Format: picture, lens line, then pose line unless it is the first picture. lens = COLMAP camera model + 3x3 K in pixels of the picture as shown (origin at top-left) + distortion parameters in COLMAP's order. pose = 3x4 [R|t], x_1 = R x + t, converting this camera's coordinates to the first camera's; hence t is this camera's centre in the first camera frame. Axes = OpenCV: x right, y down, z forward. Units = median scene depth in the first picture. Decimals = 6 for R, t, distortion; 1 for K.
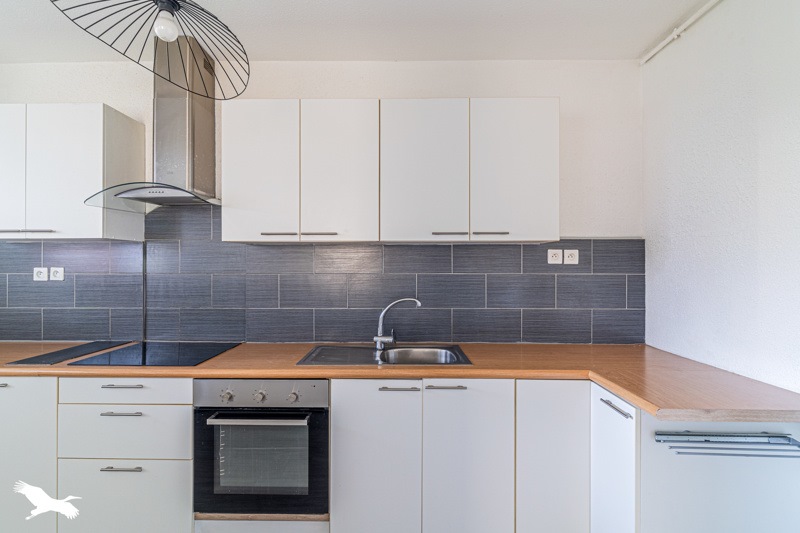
lens RADIAL K [[387.3, 0, 400.0], [0, 387.3, 266.5], [0, 0, 1]] dist [-0.001793, -0.000214]
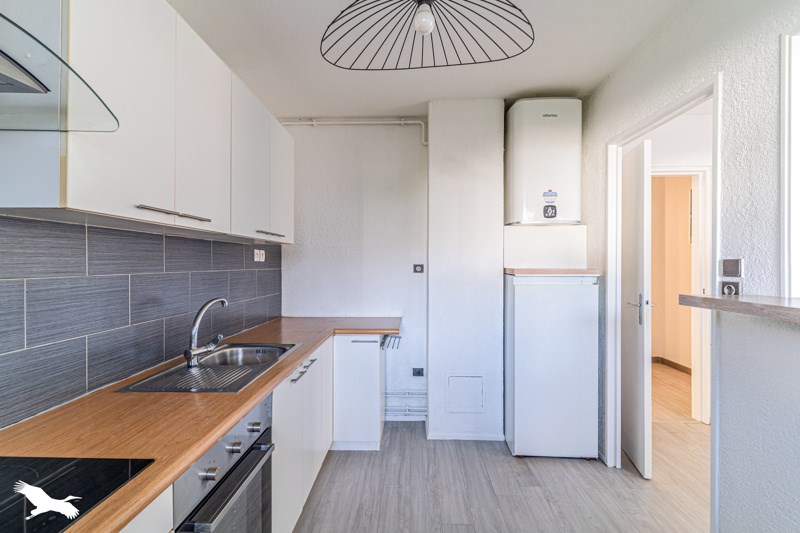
lens RADIAL K [[387.3, 0, 400.0], [0, 387.3, 266.5], [0, 0, 1]] dist [-0.001793, -0.000214]
pose [[0.007792, -0.007407, 0.999942, -0.817928], [0.001230, 0.999972, 0.007398, 0.000933], [-0.999969, 0.001172, 0.007801, 0.538443]]
